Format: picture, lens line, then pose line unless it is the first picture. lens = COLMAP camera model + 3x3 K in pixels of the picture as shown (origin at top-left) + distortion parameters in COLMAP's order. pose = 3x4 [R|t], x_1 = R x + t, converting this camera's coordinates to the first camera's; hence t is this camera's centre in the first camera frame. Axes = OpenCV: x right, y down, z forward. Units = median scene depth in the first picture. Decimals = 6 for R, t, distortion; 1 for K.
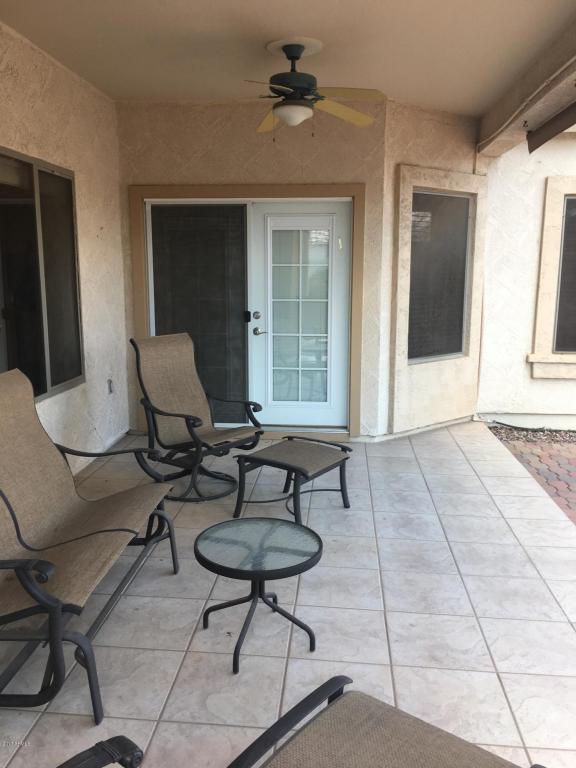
lens RADIAL K [[647.7, 0, 287.5], [0, 647.7, 383.5], [0, 0, 1]] dist [0.066572, -0.087124]
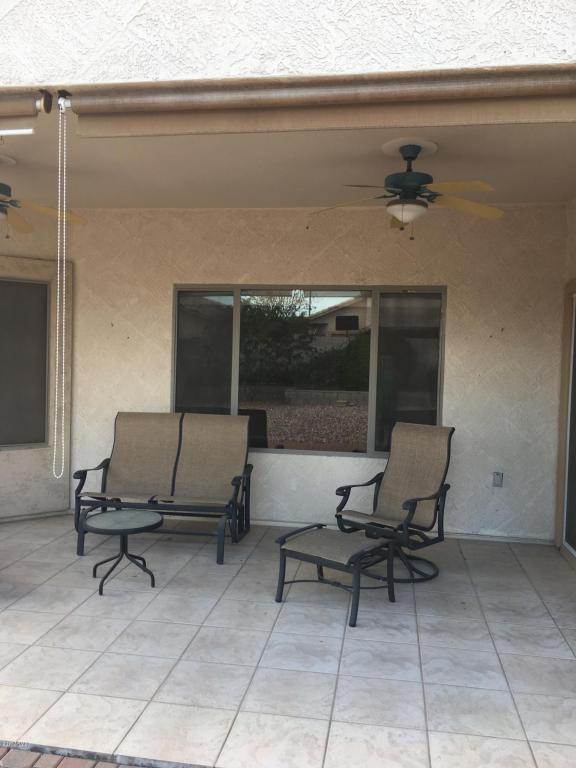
lens RADIAL K [[647.7, 0, 288.5], [0, 647.7, 384.4], [0, 0, 1]] dist [0.066572, -0.087124]
pose [[-0.059518, 0.041082, -0.997381, 1.251530], [-0.204982, 0.977357, 0.052490, -0.209536], [0.976955, 0.207569, -0.049750, 1.135822]]
